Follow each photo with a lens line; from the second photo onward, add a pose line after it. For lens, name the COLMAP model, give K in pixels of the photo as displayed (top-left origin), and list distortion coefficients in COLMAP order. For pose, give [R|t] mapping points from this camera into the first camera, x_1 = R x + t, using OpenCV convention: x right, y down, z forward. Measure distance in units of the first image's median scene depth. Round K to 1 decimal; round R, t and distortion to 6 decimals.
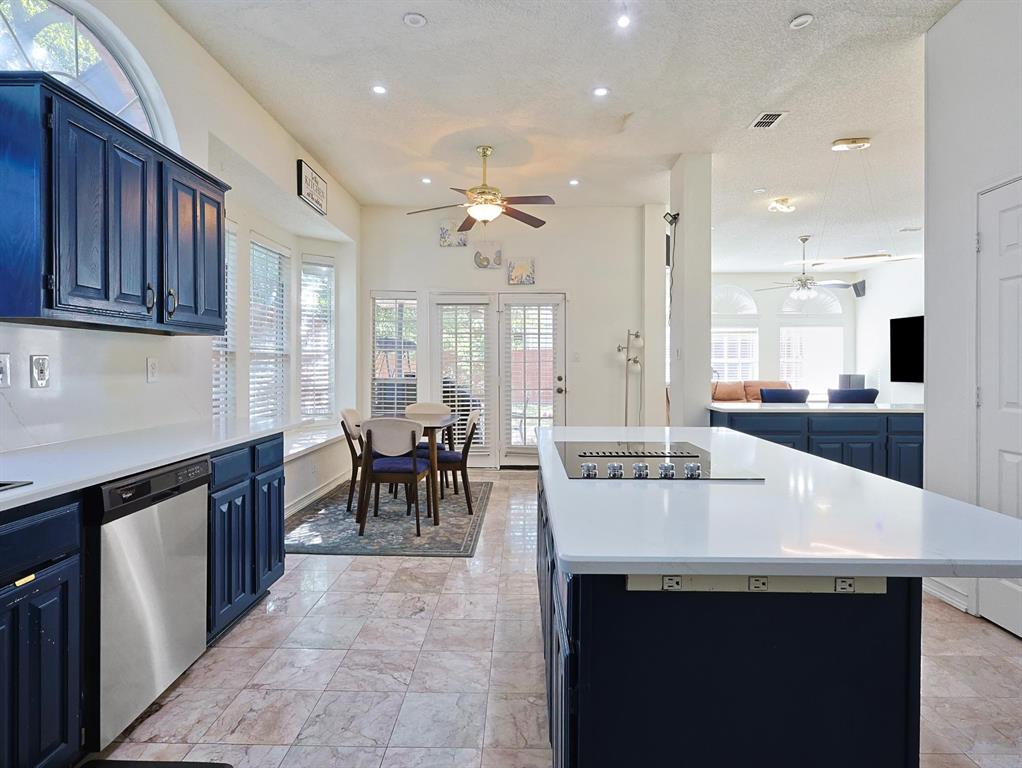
lens RADIAL K [[574.8, 0, 515.1], [0, 574.8, 368.2], [0, 0, 1]] dist [-0.005228, 0.001503]
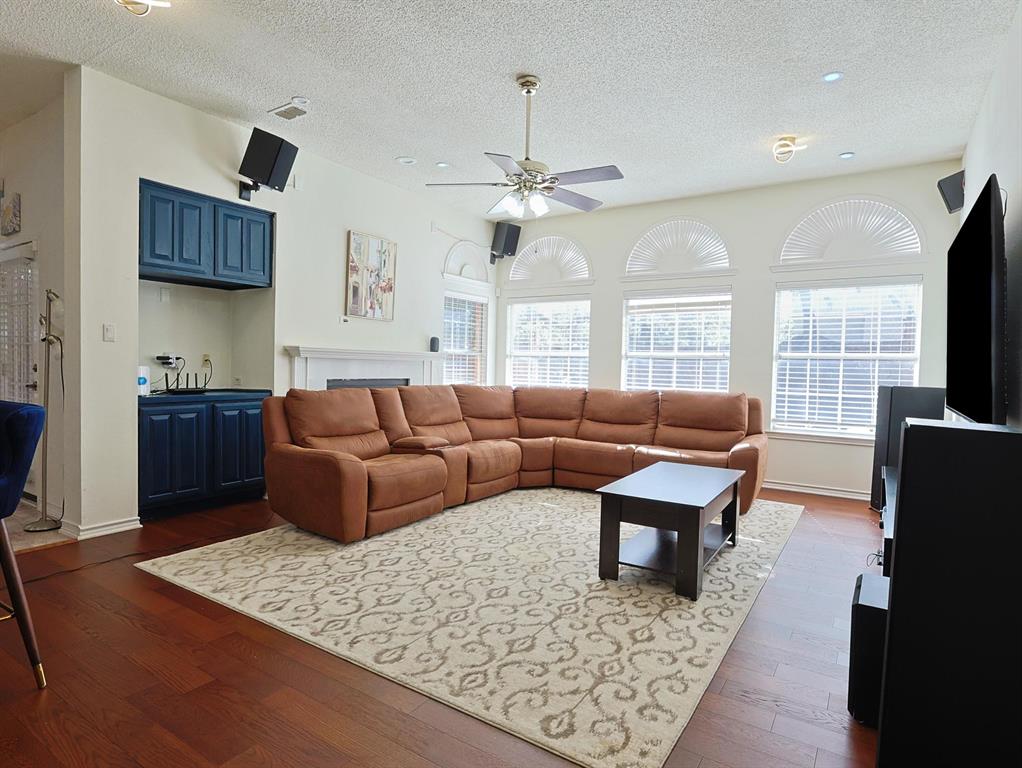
lens RADIAL K [[567.6, 0, 515.5], [0, 567.6, 376.7], [0, 0, 1]] dist [-0.003036, 0.000435]
pose [[0.843667, 0.028073, -0.536133, 0.558193], [-0.021558, 0.999598, 0.018416, 0.001943], [0.536434, -0.003979, 0.843933, 0.454754]]
